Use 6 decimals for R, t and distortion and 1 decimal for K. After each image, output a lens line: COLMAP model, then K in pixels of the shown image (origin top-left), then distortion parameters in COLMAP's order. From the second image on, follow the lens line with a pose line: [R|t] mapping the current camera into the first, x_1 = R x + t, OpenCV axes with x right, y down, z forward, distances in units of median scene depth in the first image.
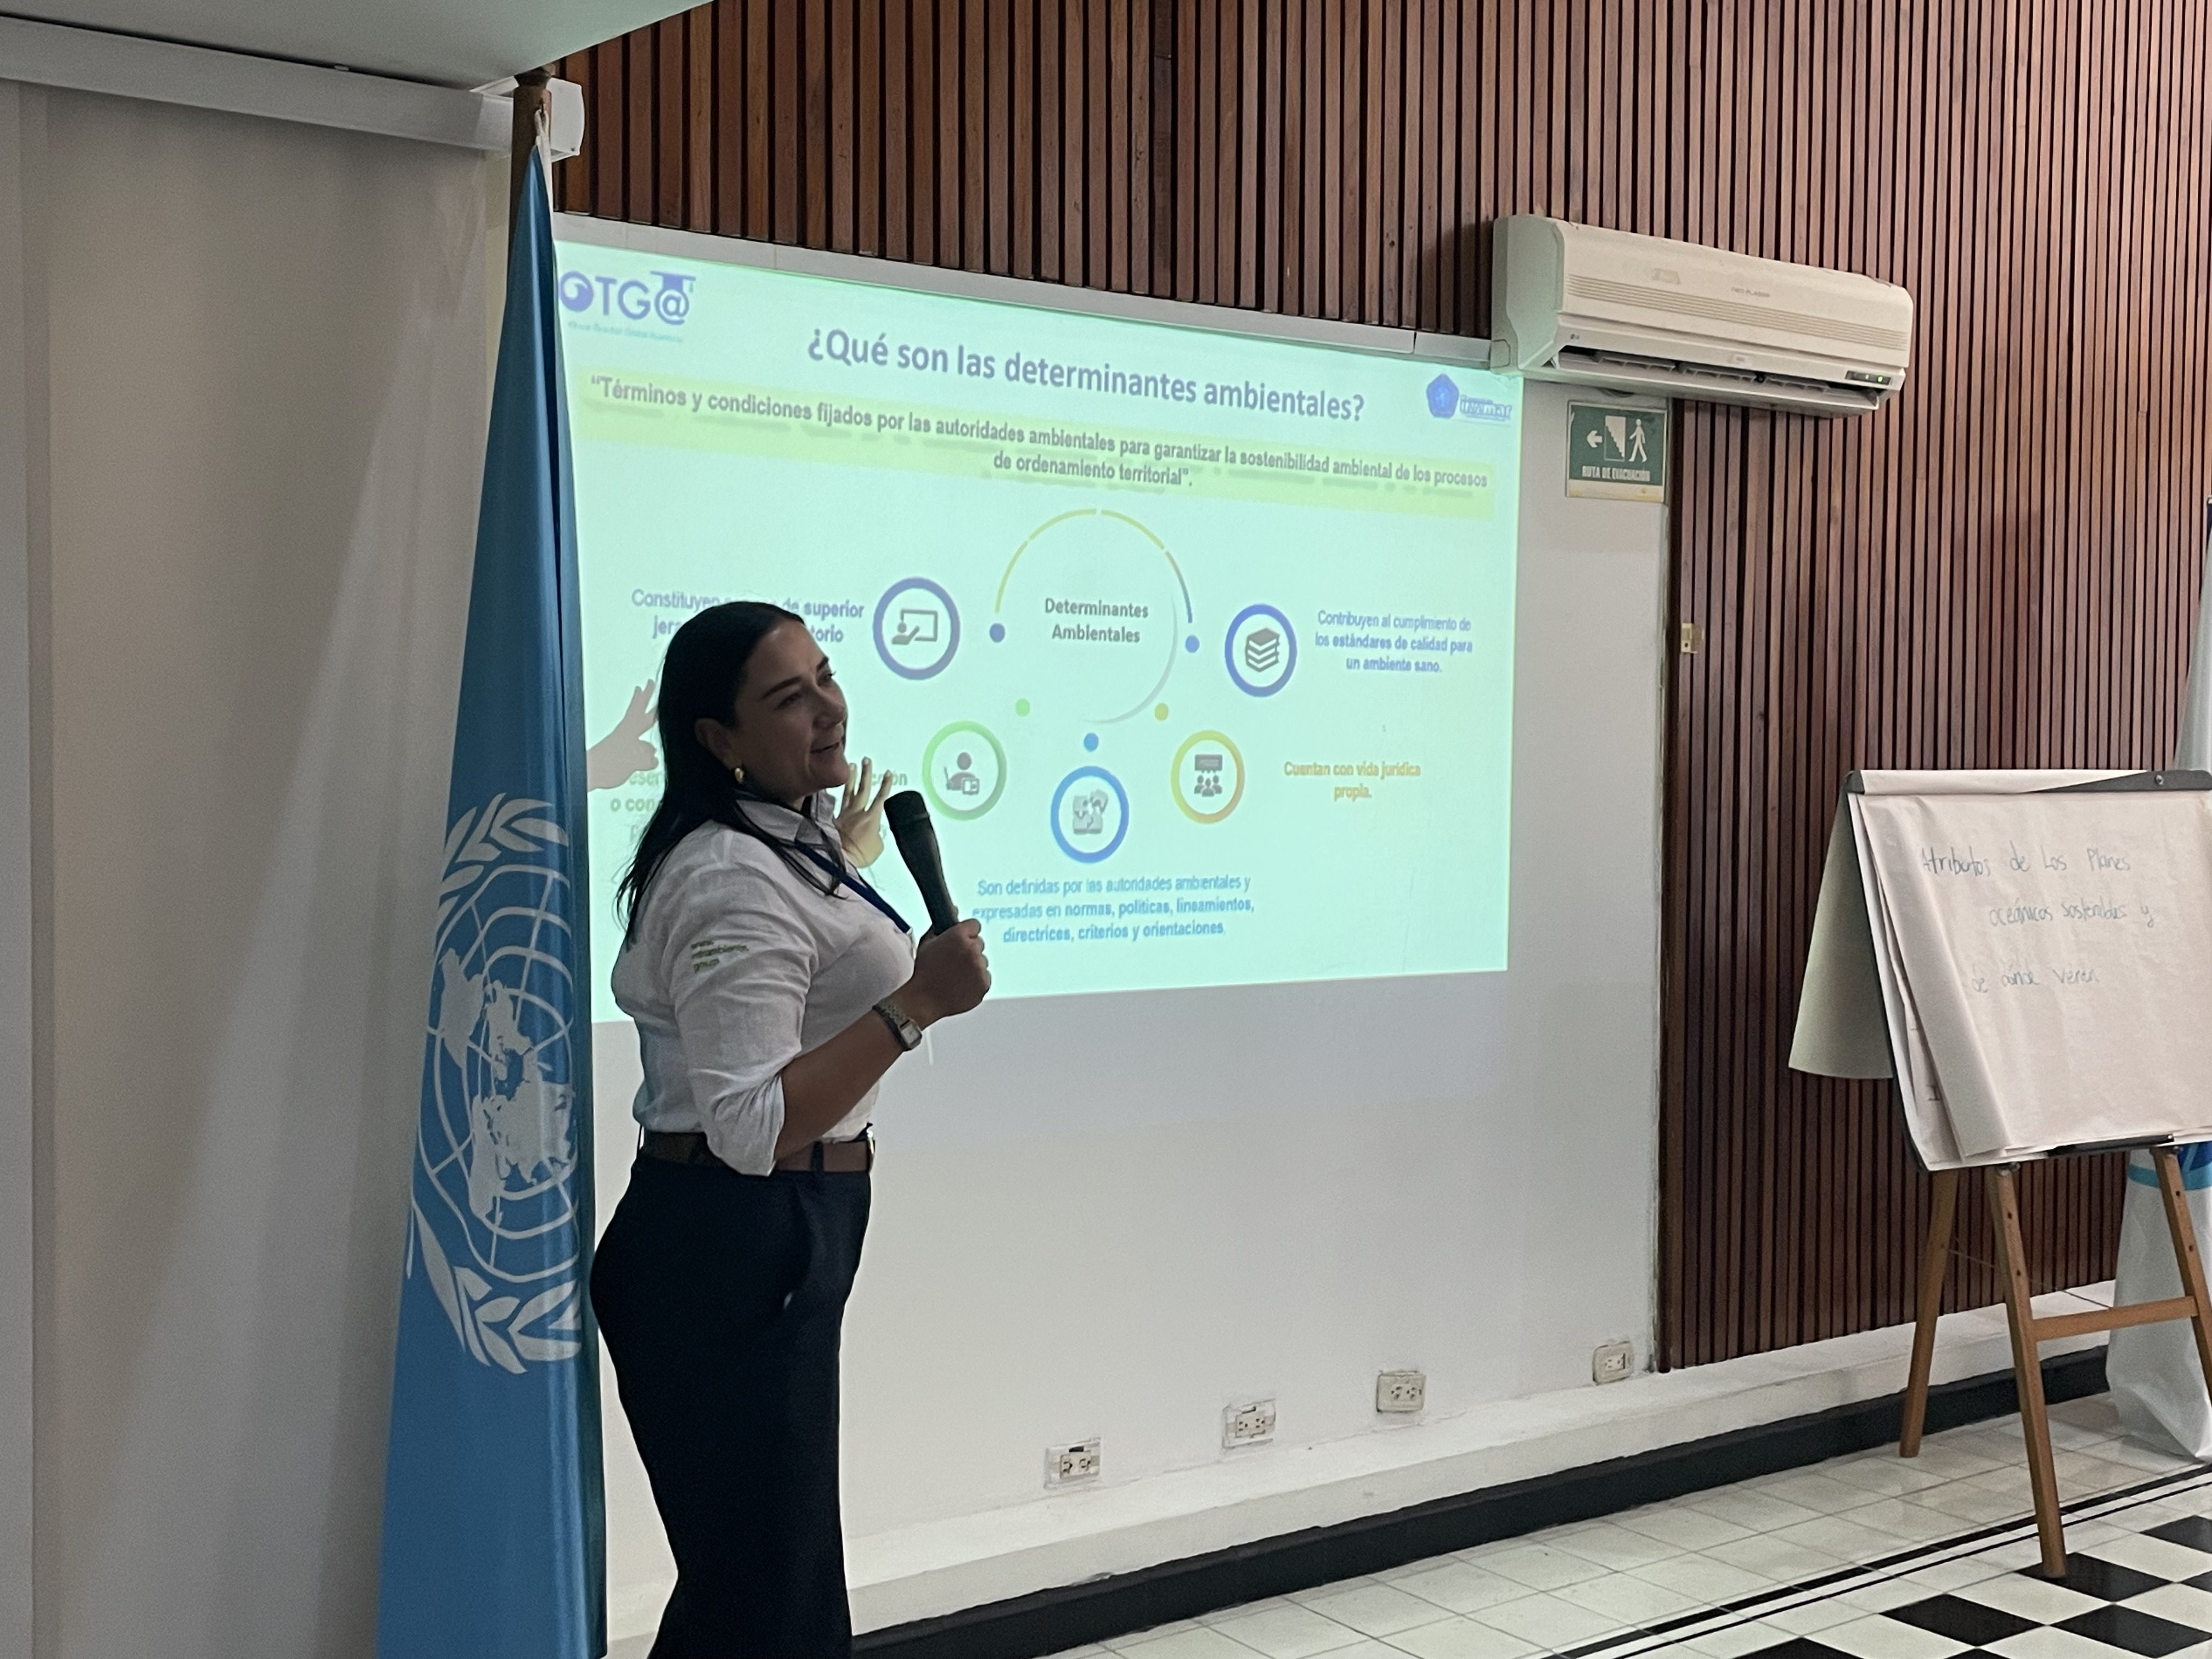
lens RADIAL K [[2662.7, 0, 1118.5], [0, 2662.7, 788.7], [0, 0, 1]] dist [0.074270, 0.000000]
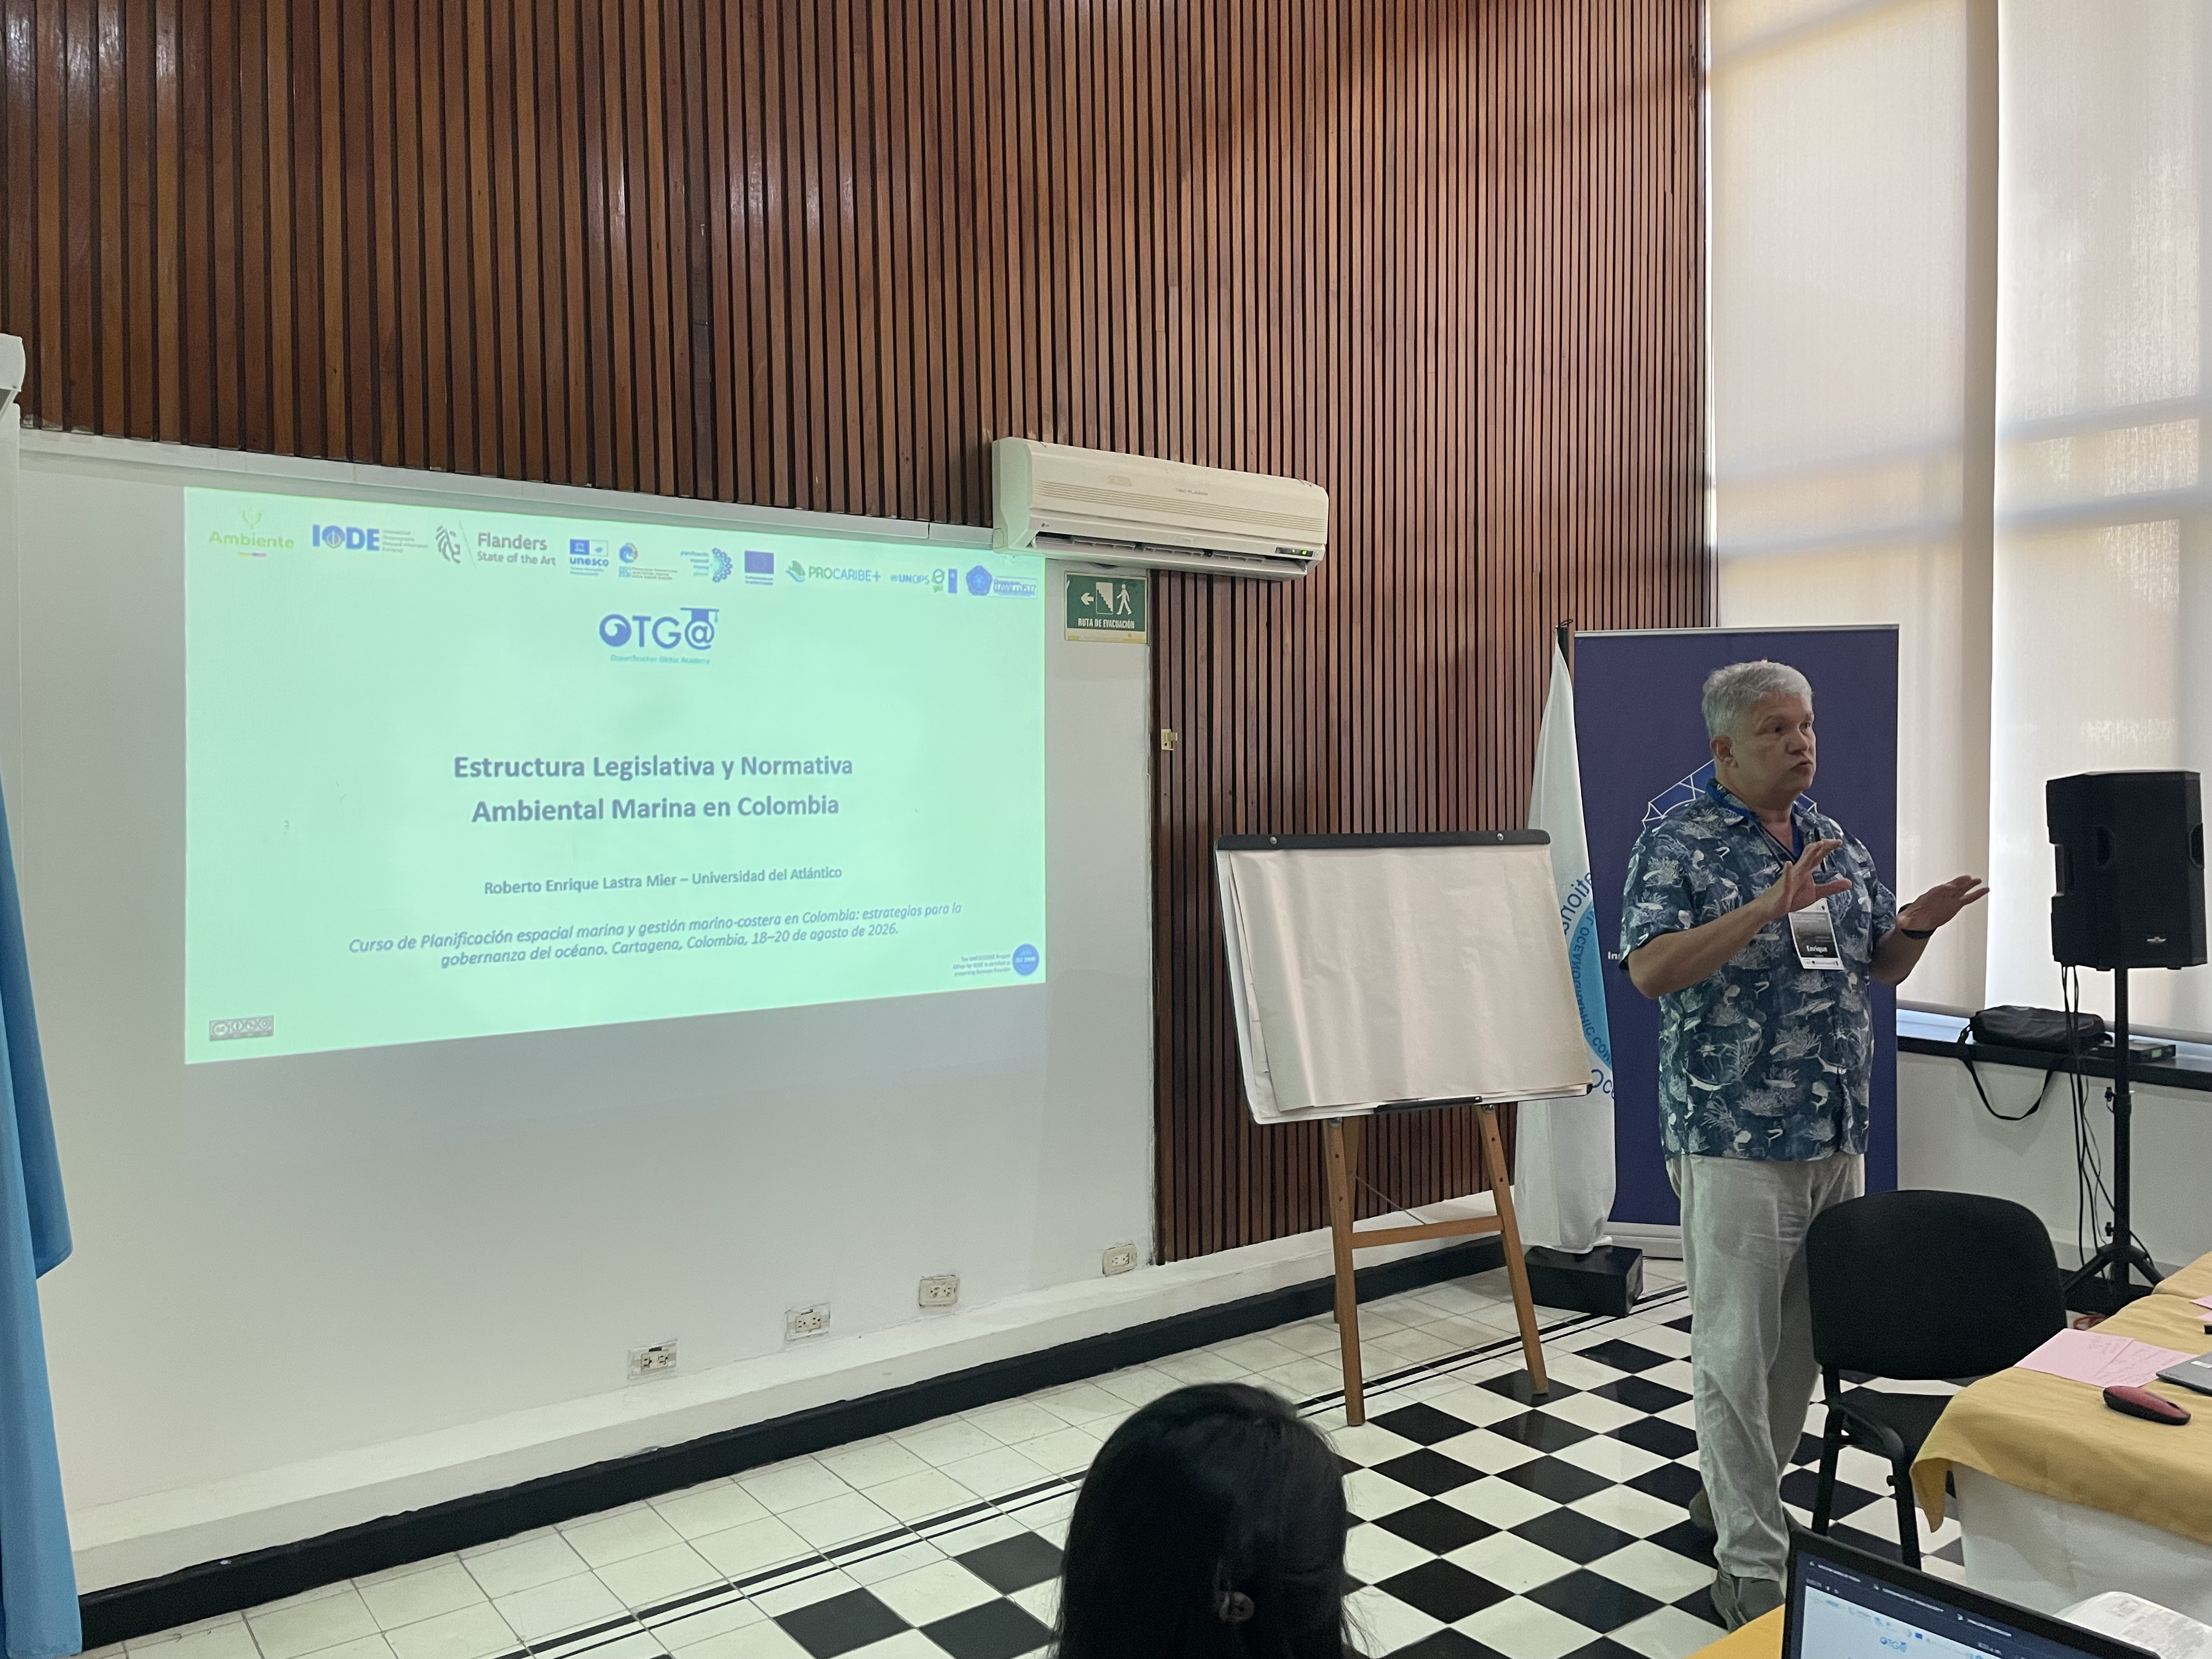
lens RADIAL K [[1670.4, 0, 1090.9], [0, 1670.4, 813.3], [0, 0, 1]] dist [0.096099, -0.121889]
pose [[0.999586, -0.018086, -0.022364, 0.198217], [0.017942, 0.999817, -0.006637, -0.012816], [0.022480, 0.006233, 0.999728, 0.126651]]
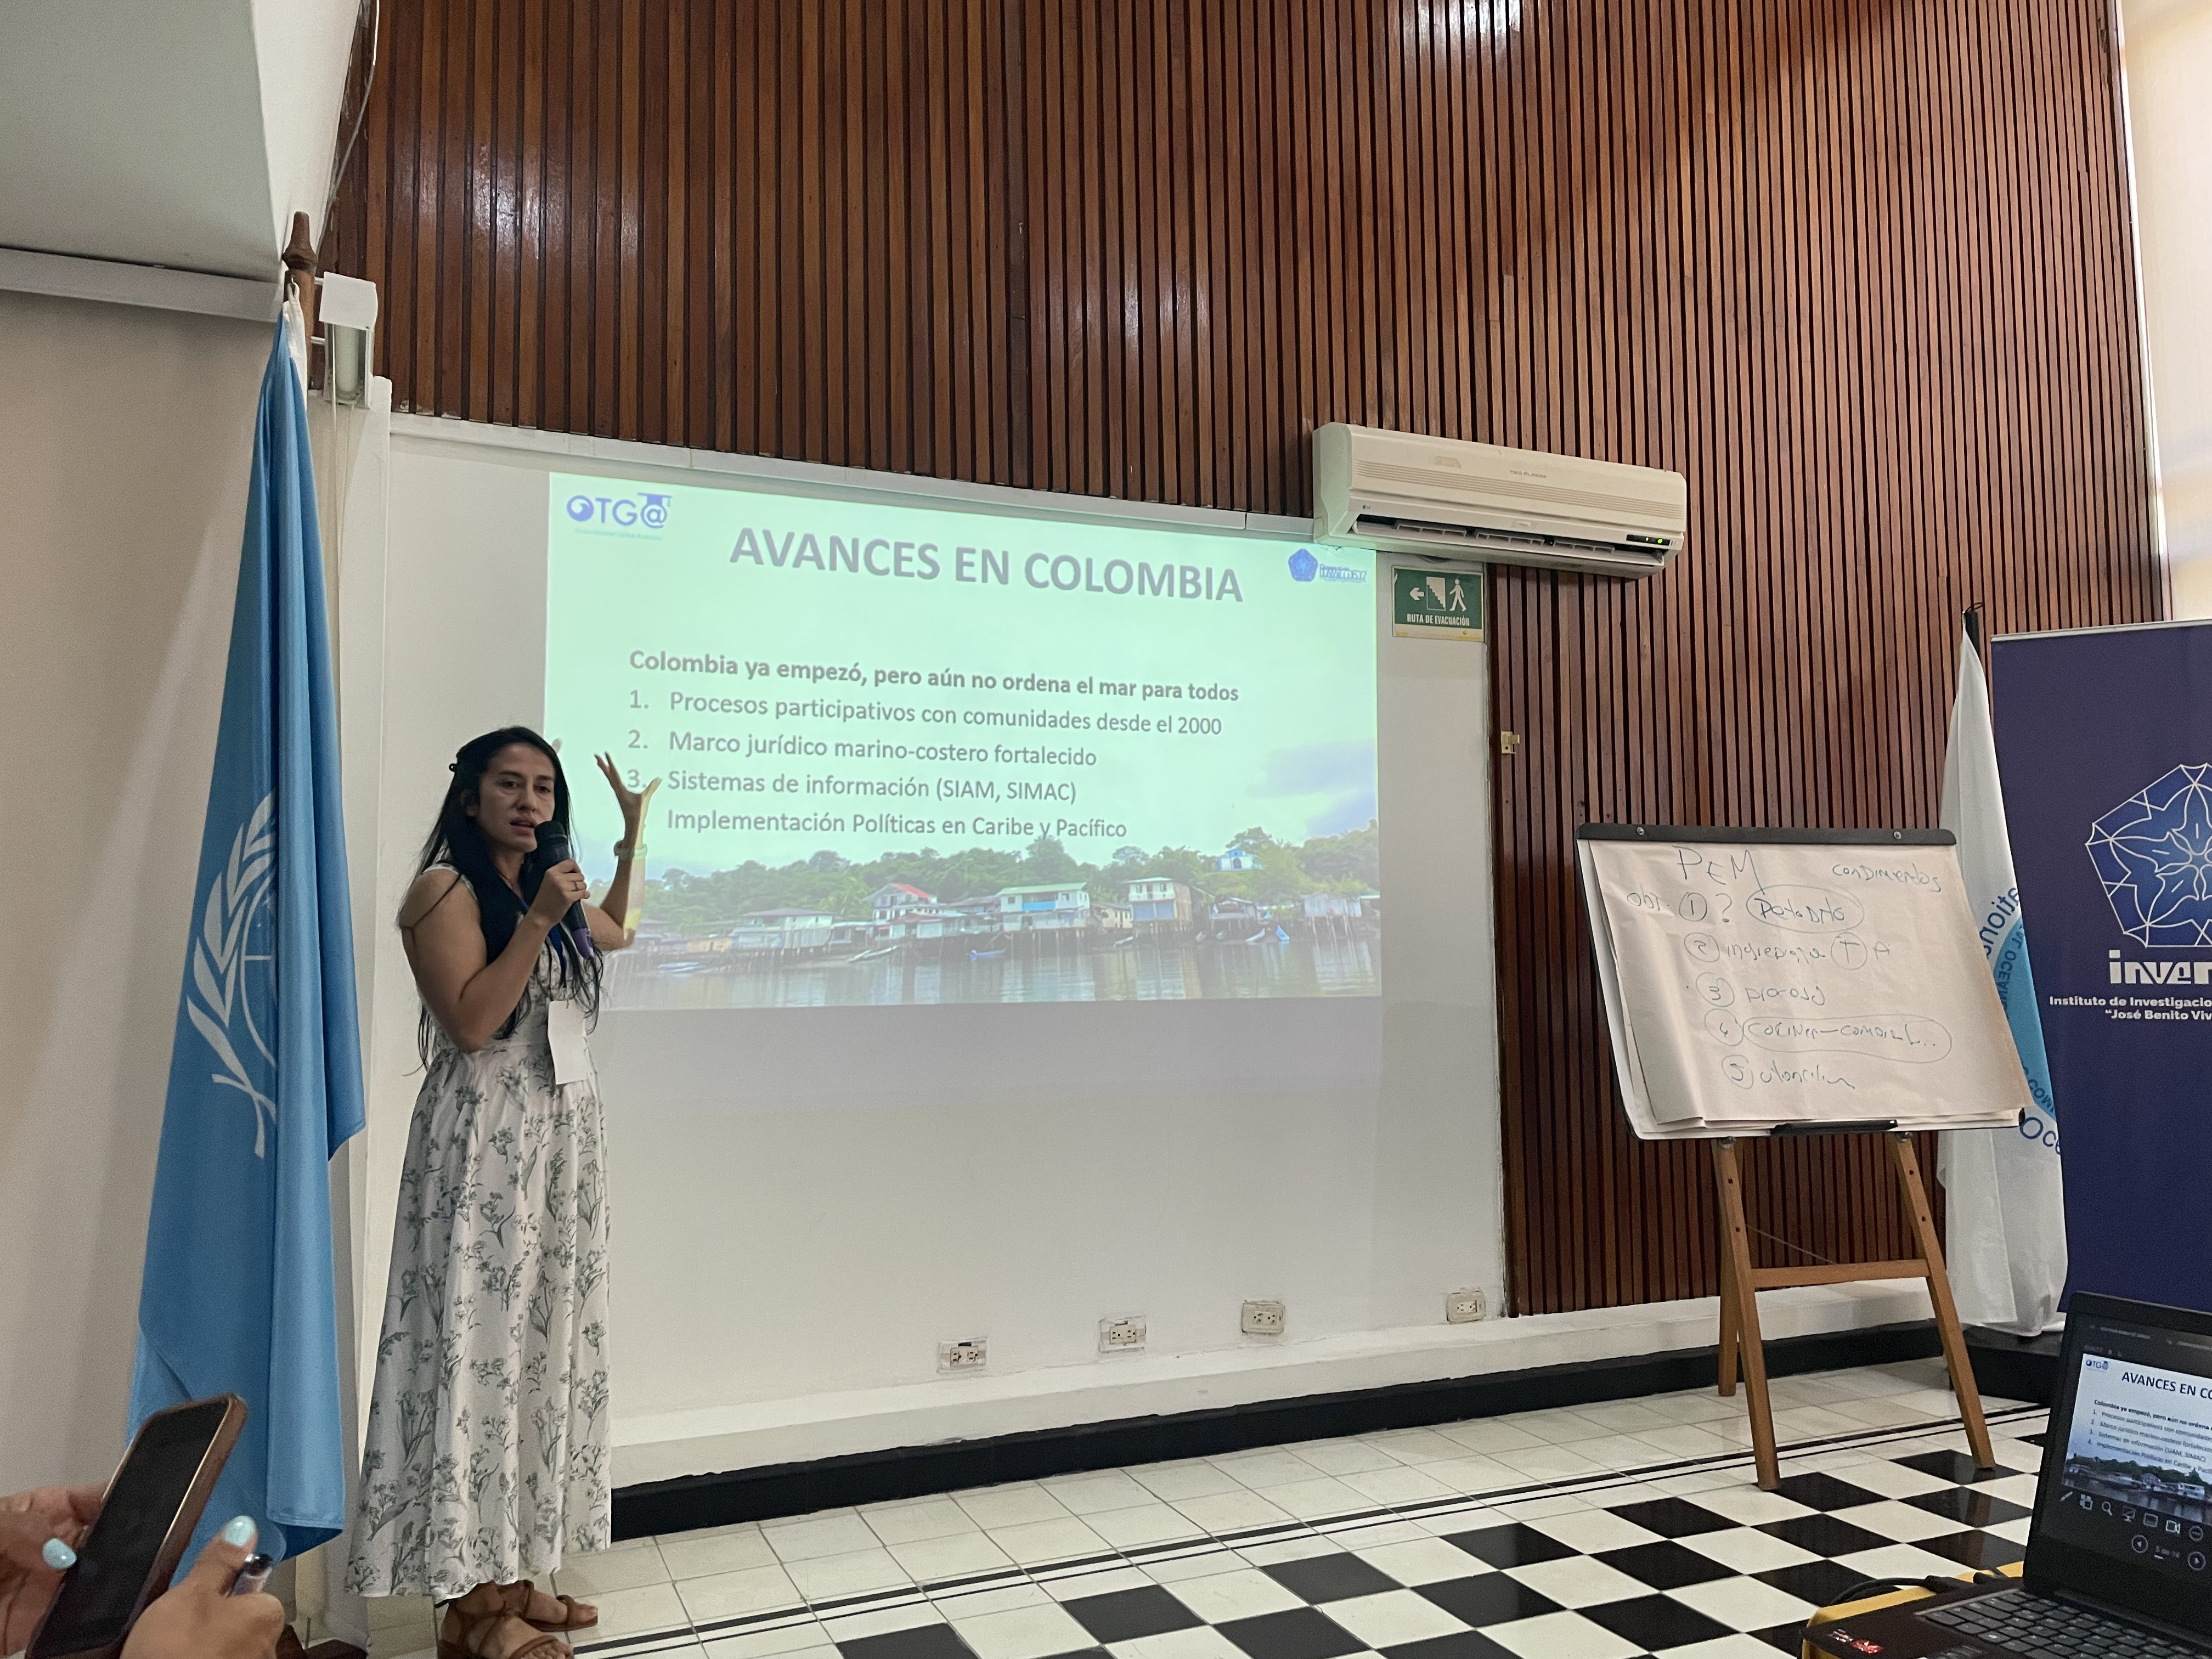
lens RADIAL K [[1670.4, 0, 1112.4], [0, 1670.4, 832.6], [0, 0, 1]] dist [0.096099, -0.121889]
pose [[0.970381, -0.037201, -0.238700, 0.226706], [0.013179, 0.994753, -0.101458, 0.070630], [0.241221, 0.095307, 0.965779, 0.167287]]
